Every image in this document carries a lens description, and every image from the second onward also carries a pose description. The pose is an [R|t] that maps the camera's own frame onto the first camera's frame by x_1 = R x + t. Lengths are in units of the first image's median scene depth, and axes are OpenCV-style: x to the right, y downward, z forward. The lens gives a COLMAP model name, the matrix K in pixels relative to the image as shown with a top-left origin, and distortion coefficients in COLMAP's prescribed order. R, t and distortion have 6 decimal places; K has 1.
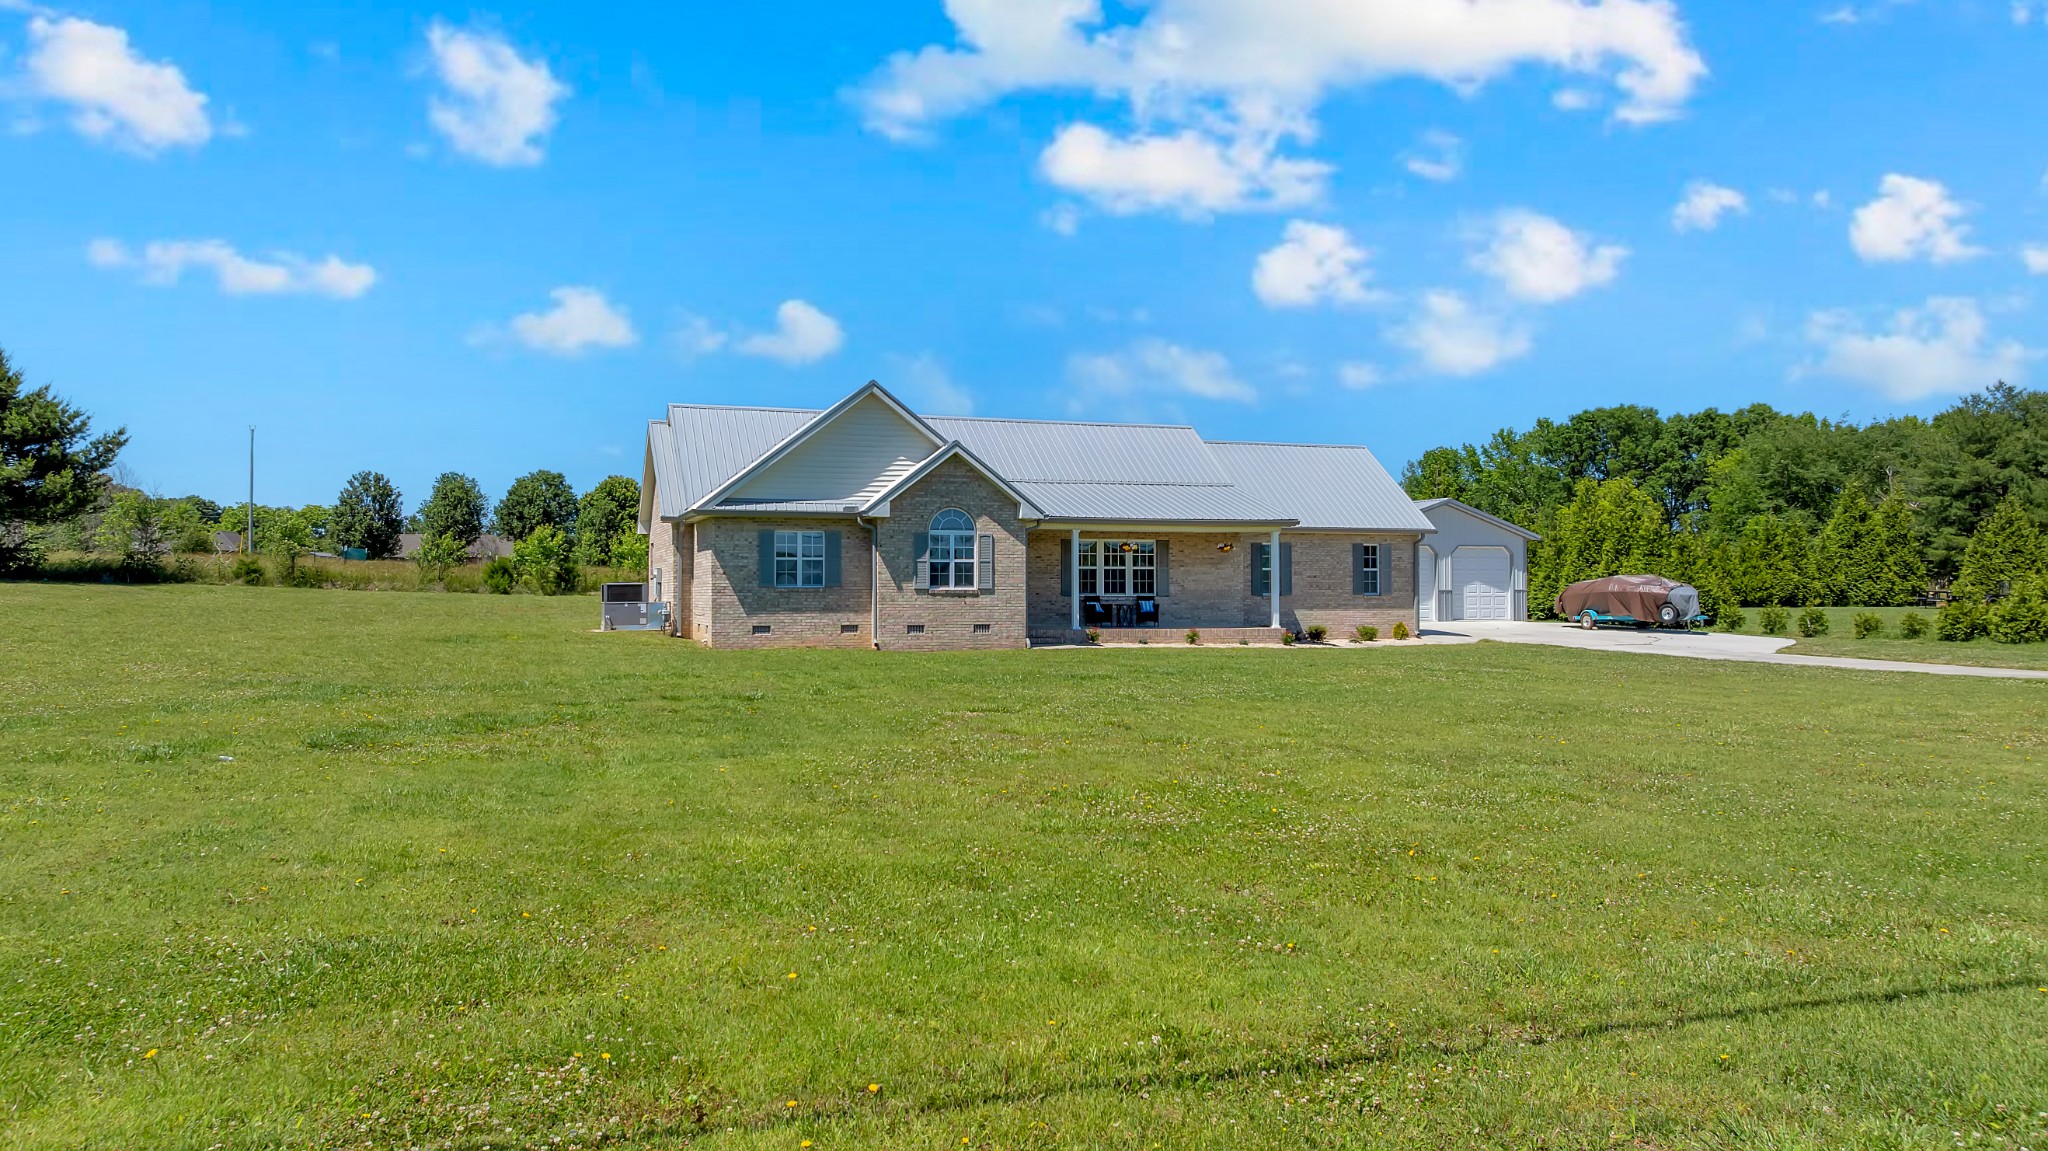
lens RADIAL K [[1465.4, 0, 1024.0], [0, 1465.4, 575.5], [0, 0, 1]] dist [-0.056532, 0.071733]
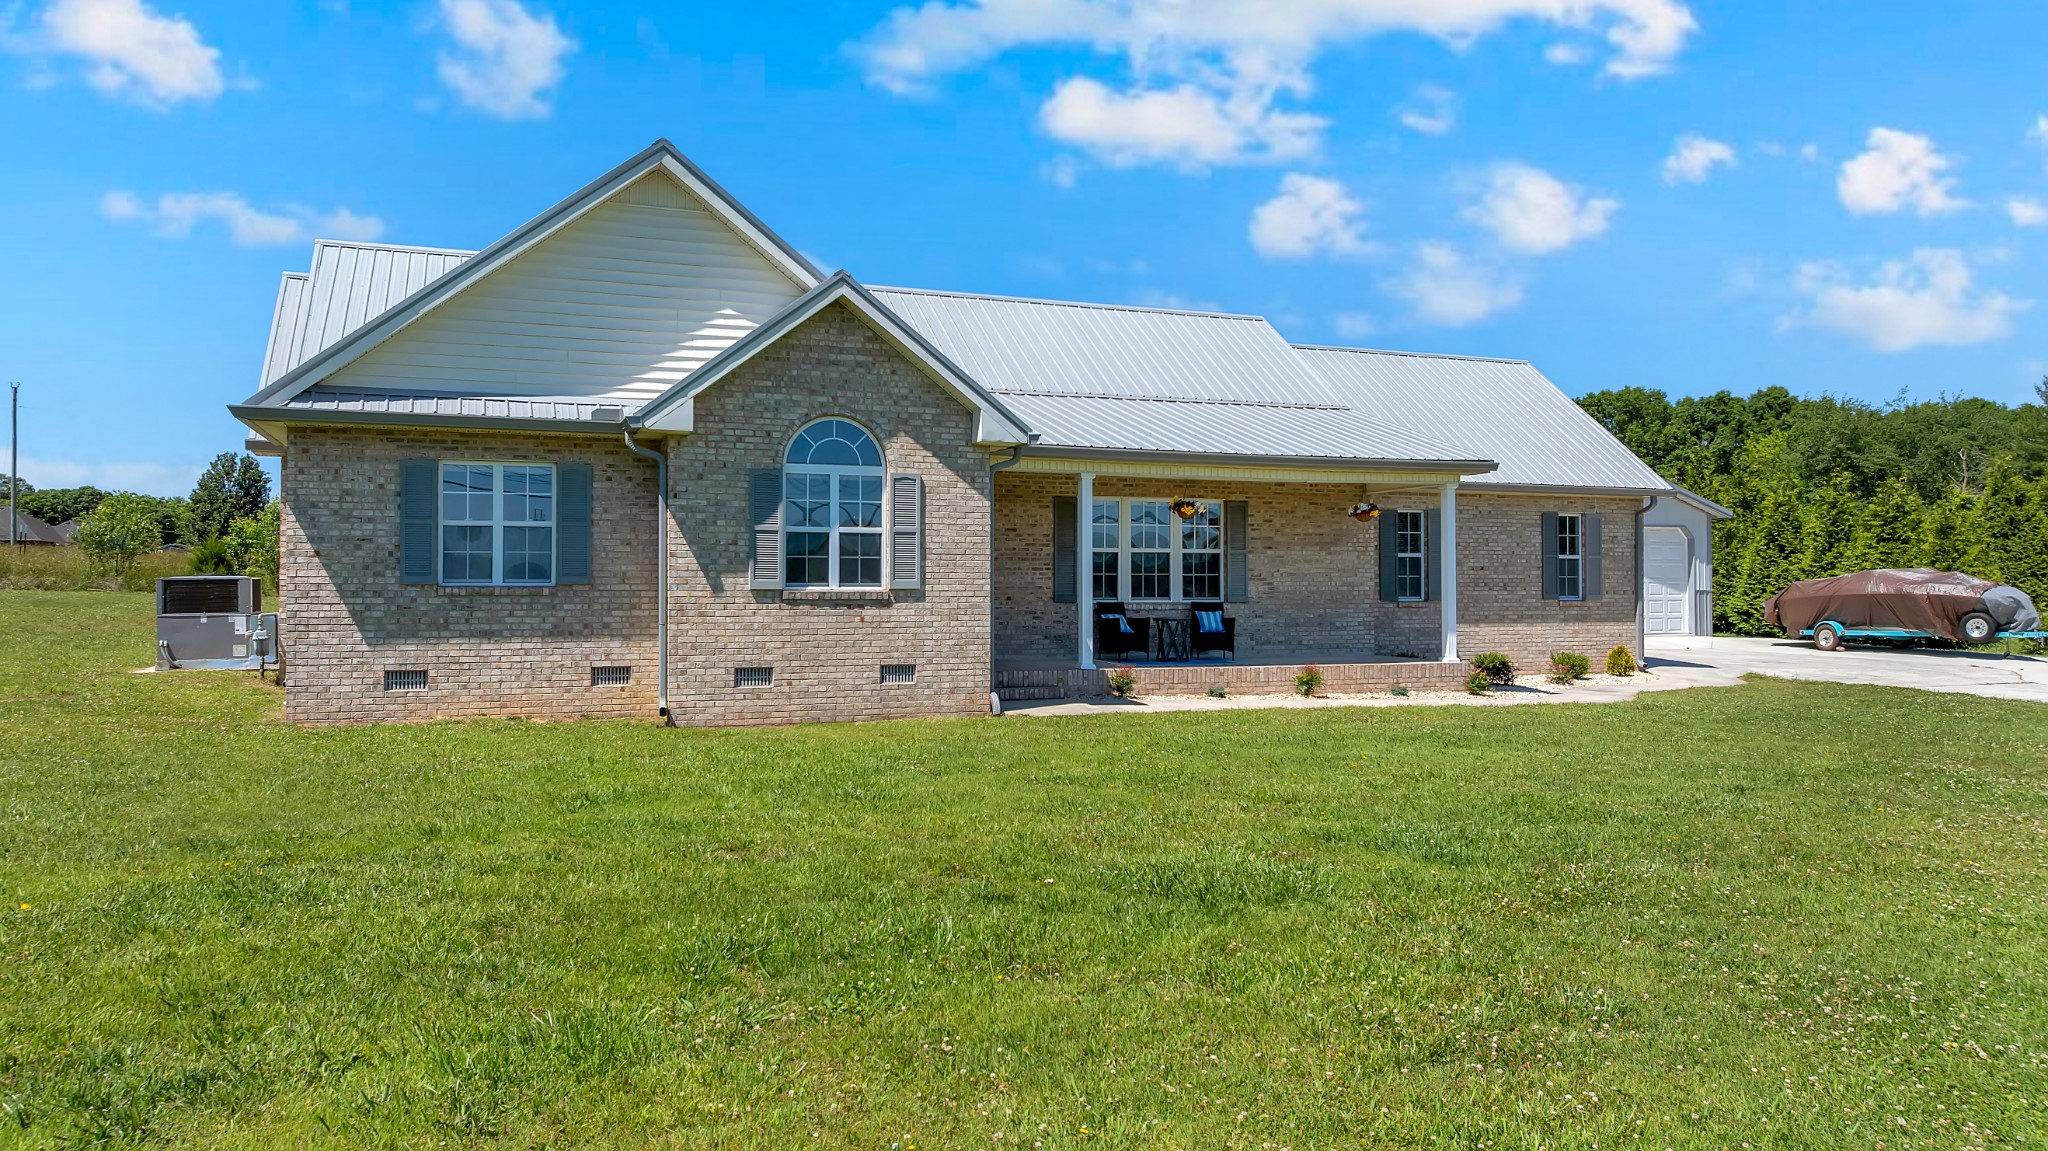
lens RADIAL K [[1465.4, 0, 1024.0], [0, 1465.4, 575.5], [0, 0, 1]] dist [-0.056532, 0.071733]
pose [[0.999427, 0.001911, 0.033800, -0.003655], [-0.001974, 0.999996, 0.001803, 0.003322], [-0.033797, -0.001869, 0.999427, 0.481906]]
